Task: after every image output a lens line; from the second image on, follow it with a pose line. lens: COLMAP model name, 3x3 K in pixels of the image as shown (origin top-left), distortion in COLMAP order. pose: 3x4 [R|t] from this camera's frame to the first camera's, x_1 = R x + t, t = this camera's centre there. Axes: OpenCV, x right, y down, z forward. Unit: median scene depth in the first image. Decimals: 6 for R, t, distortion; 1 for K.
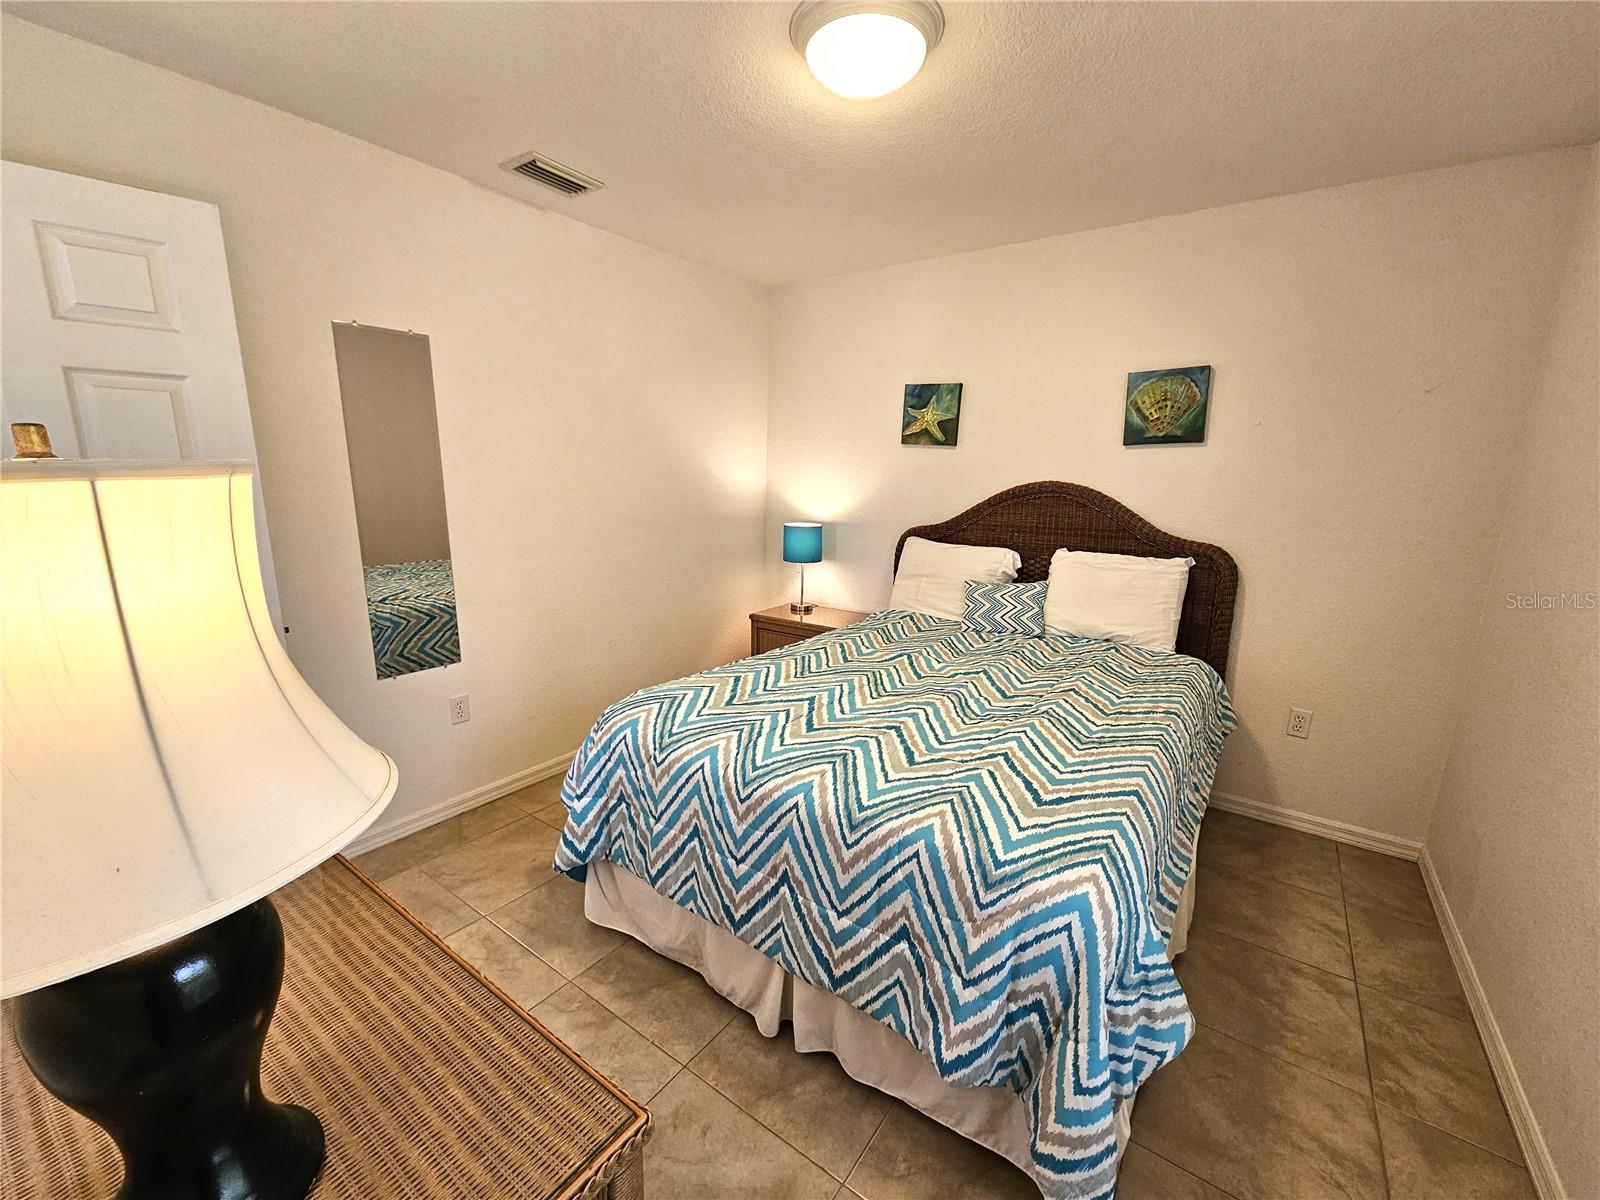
lens RADIAL K [[654.0, 0, 794.7], [0, 654.0, 596.3], [0, 0, 1]] dist [-0.006155, 0.003198]
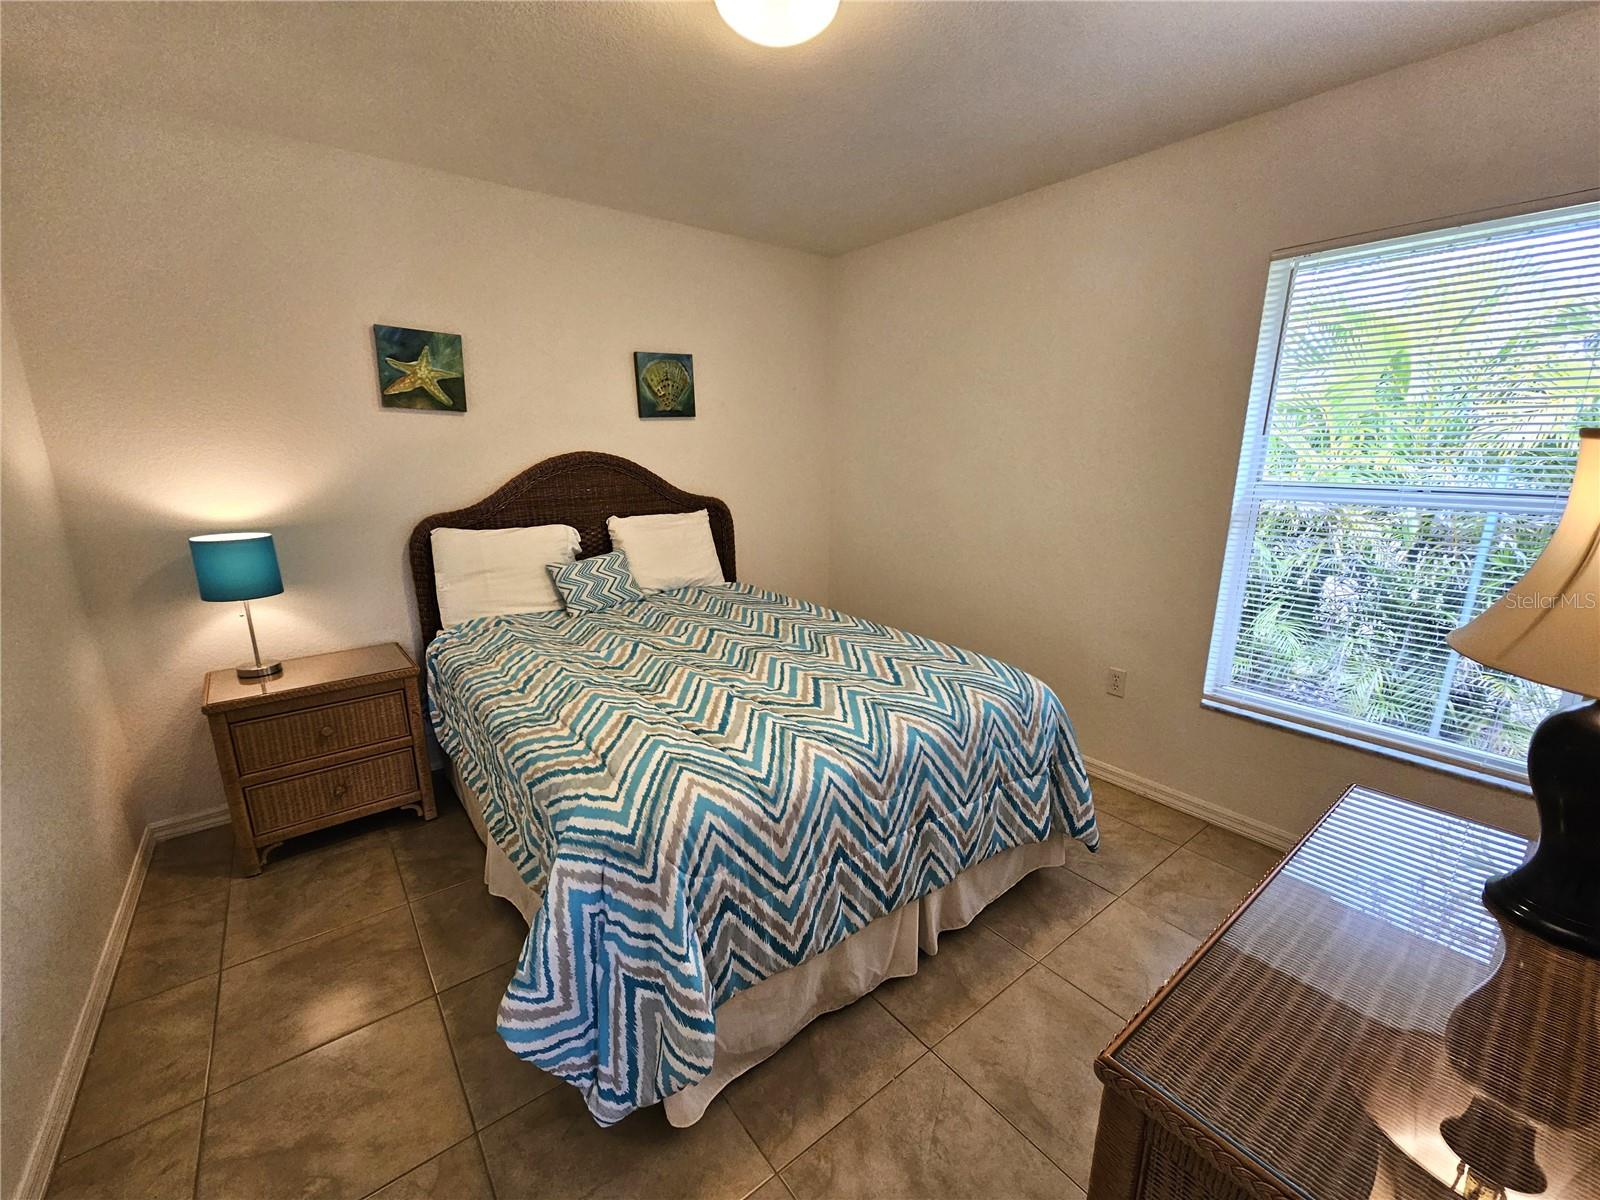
lens RADIAL K [[654.0, 0, 795.3], [0, 654.0, 602.2], [0, 0, 1]] dist [-0.006155, 0.003198]
pose [[0.270669, -0.242968, 0.931507, -0.544352], [0.187450, 0.962407, 0.196560, -0.095354], [-0.944246, 0.121408, 0.306038, 0.440921]]
